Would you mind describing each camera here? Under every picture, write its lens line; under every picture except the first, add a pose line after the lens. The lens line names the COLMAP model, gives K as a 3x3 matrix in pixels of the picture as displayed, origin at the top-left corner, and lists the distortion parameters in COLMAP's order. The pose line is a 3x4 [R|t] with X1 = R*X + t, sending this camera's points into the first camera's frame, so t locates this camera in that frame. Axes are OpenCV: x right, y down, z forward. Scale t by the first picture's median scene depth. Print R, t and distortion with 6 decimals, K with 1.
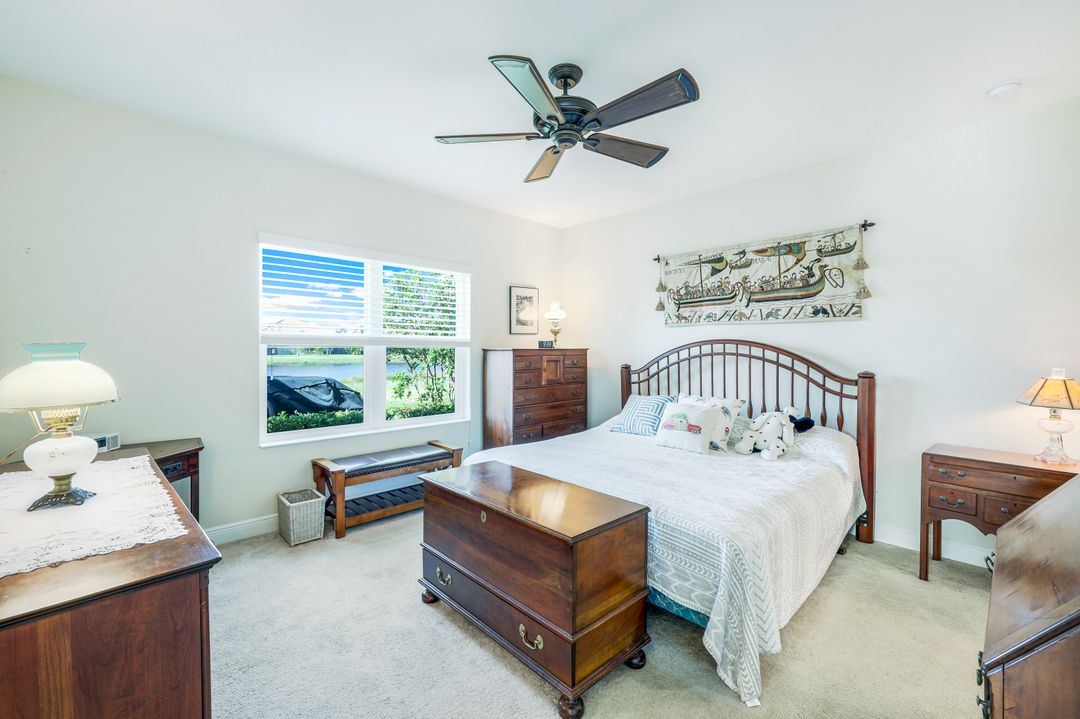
lens RADIAL K [[454.2, 0, 534.4], [0, 454.2, 356.1], [0, 0, 1]] dist [0.004363, 0.000080]
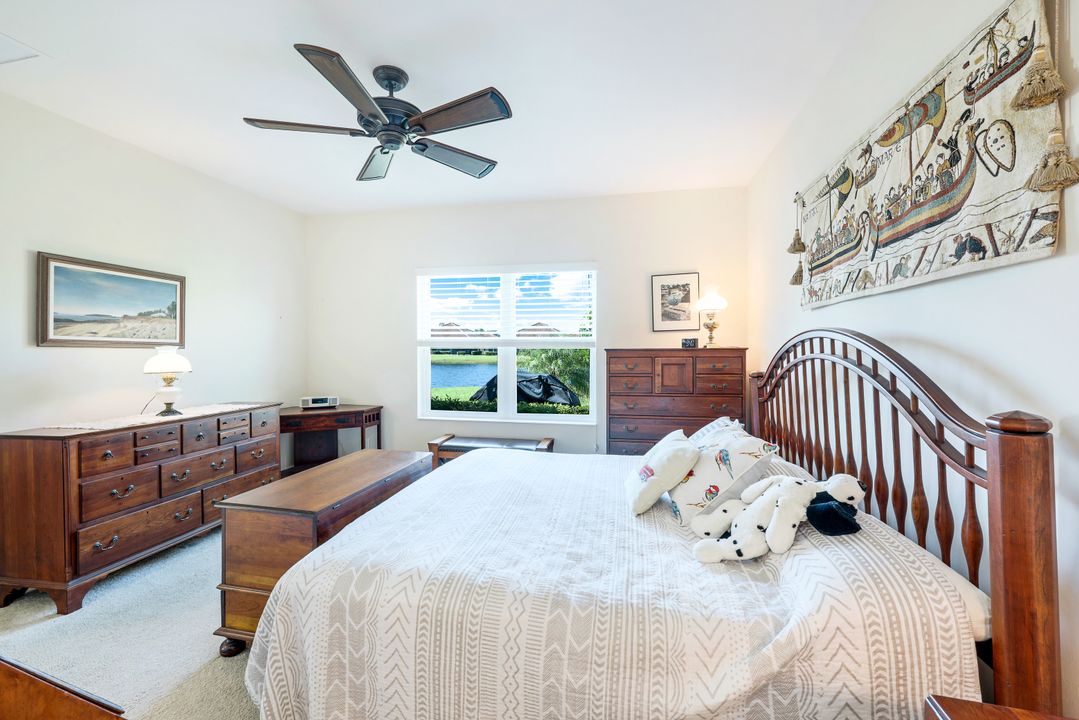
lens RADIAL K [[453.8, 0, 539.7], [0, 453.8, 353.3], [0, 0, 1]] dist [0.004363, 0.000080]
pose [[0.552268, 0.002577, -0.833663, 0.659888], [-0.010048, 0.999943, -0.003566, -0.003628], [0.833606, 0.010346, 0.552262, 0.431282]]
